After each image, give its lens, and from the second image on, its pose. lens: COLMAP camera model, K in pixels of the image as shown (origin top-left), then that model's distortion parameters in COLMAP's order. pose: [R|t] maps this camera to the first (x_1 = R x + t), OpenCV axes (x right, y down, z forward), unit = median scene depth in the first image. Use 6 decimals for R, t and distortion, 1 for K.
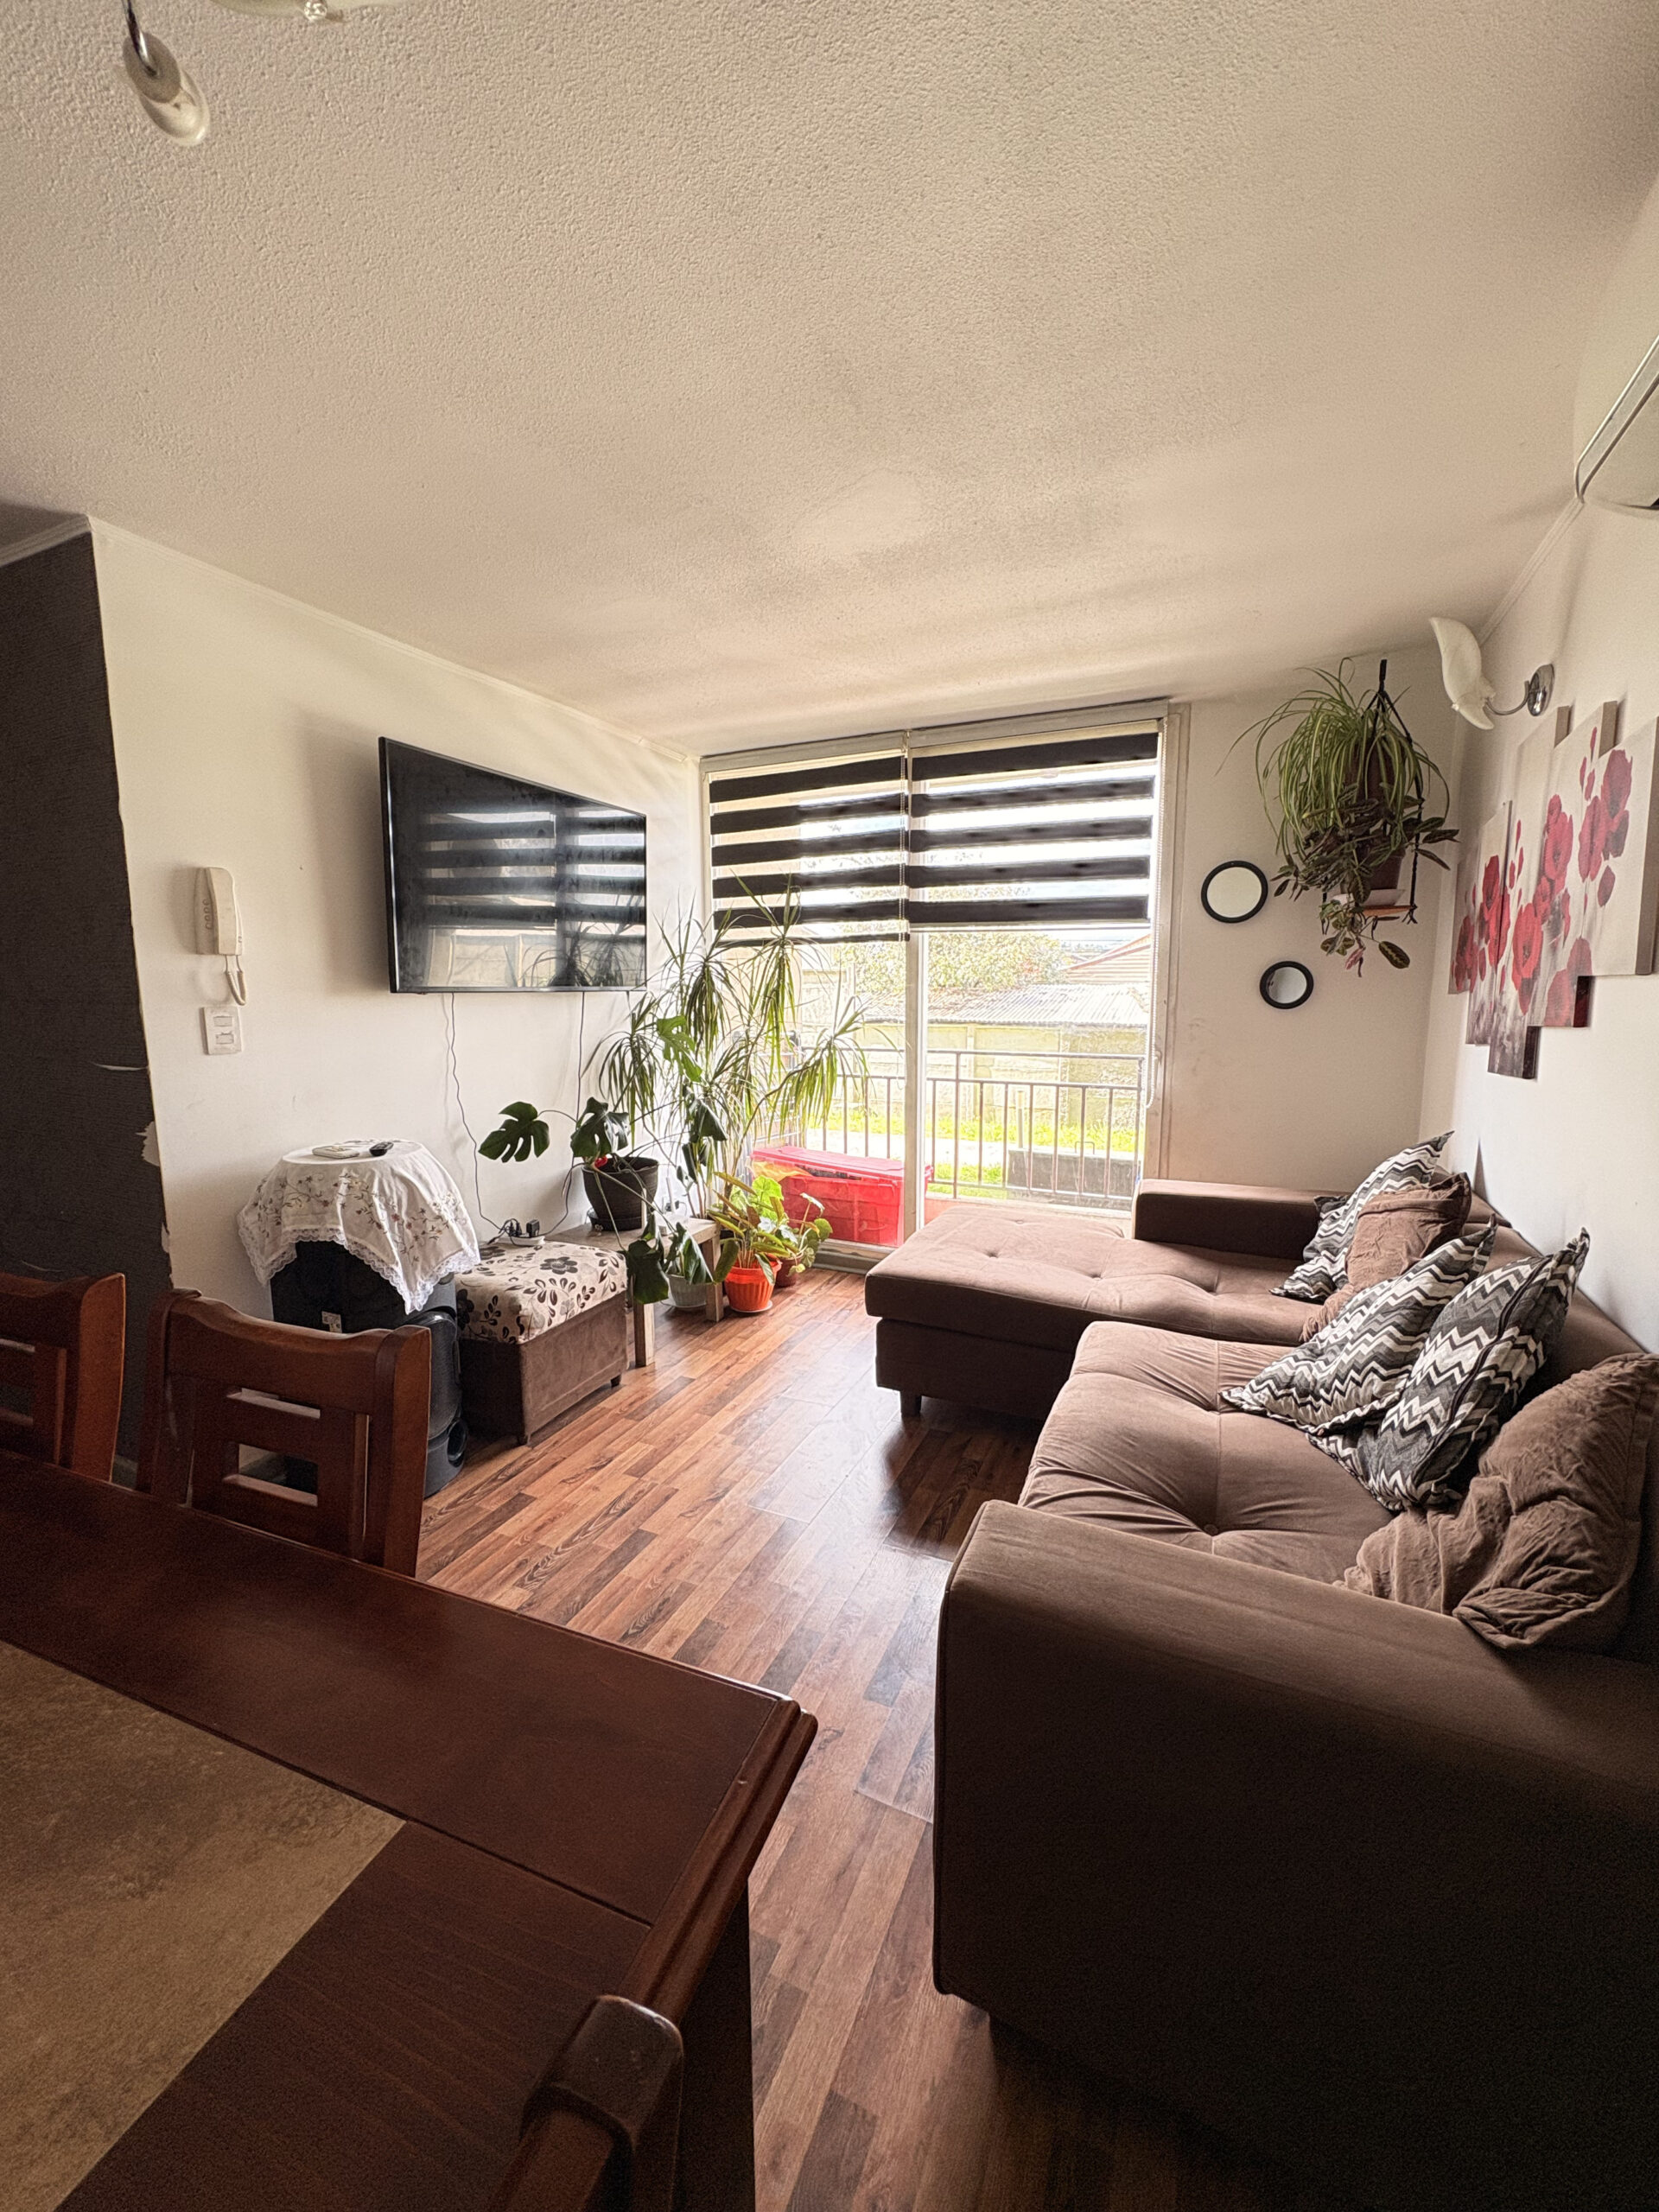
lens RADIAL K [[875.2, 0, 829.5], [0, 875.2, 1106.0], [0, 0, 1]] dist [0.000909, 0.000544]
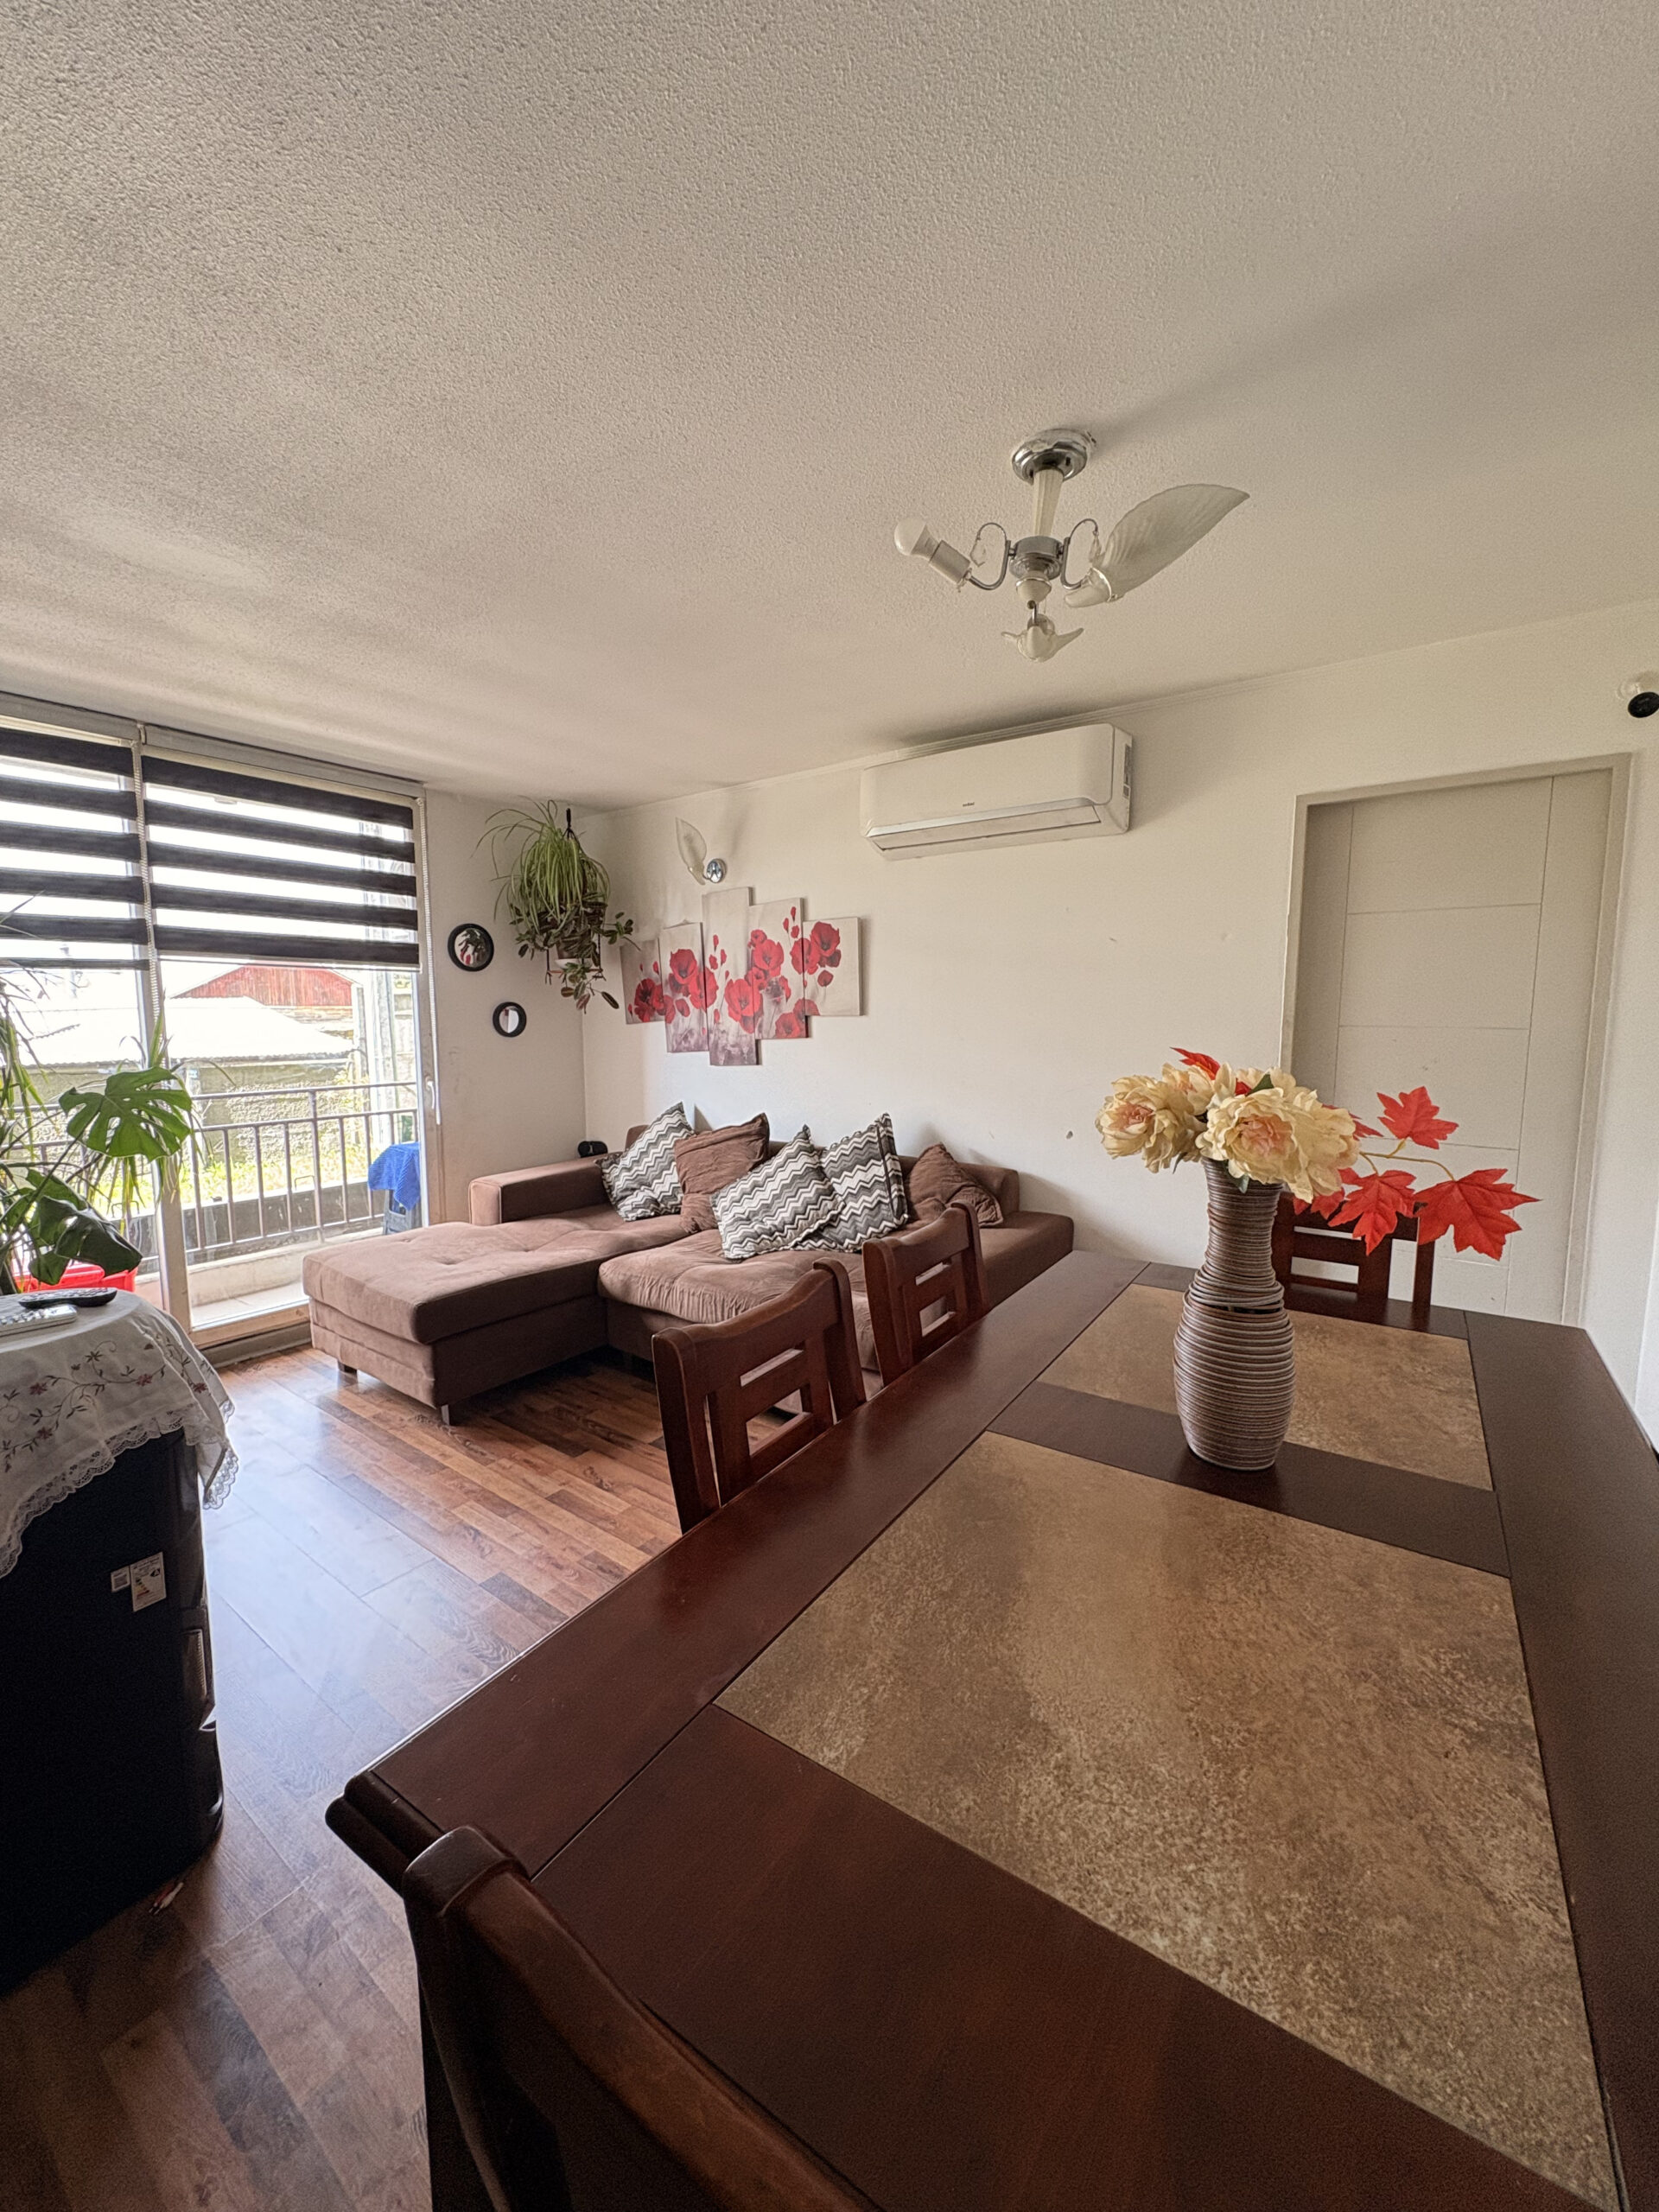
lens RADIAL K [[875.2, 0, 829.5], [0, 875.2, 1106.0], [0, 0, 1]] dist [0.000909, 0.000544]
pose [[0.205461, -0.103542, 0.973173, -0.715842], [0.137336, 0.987598, 0.076082, -0.041920], [-0.968981, 0.118019, 0.217133, 0.246083]]
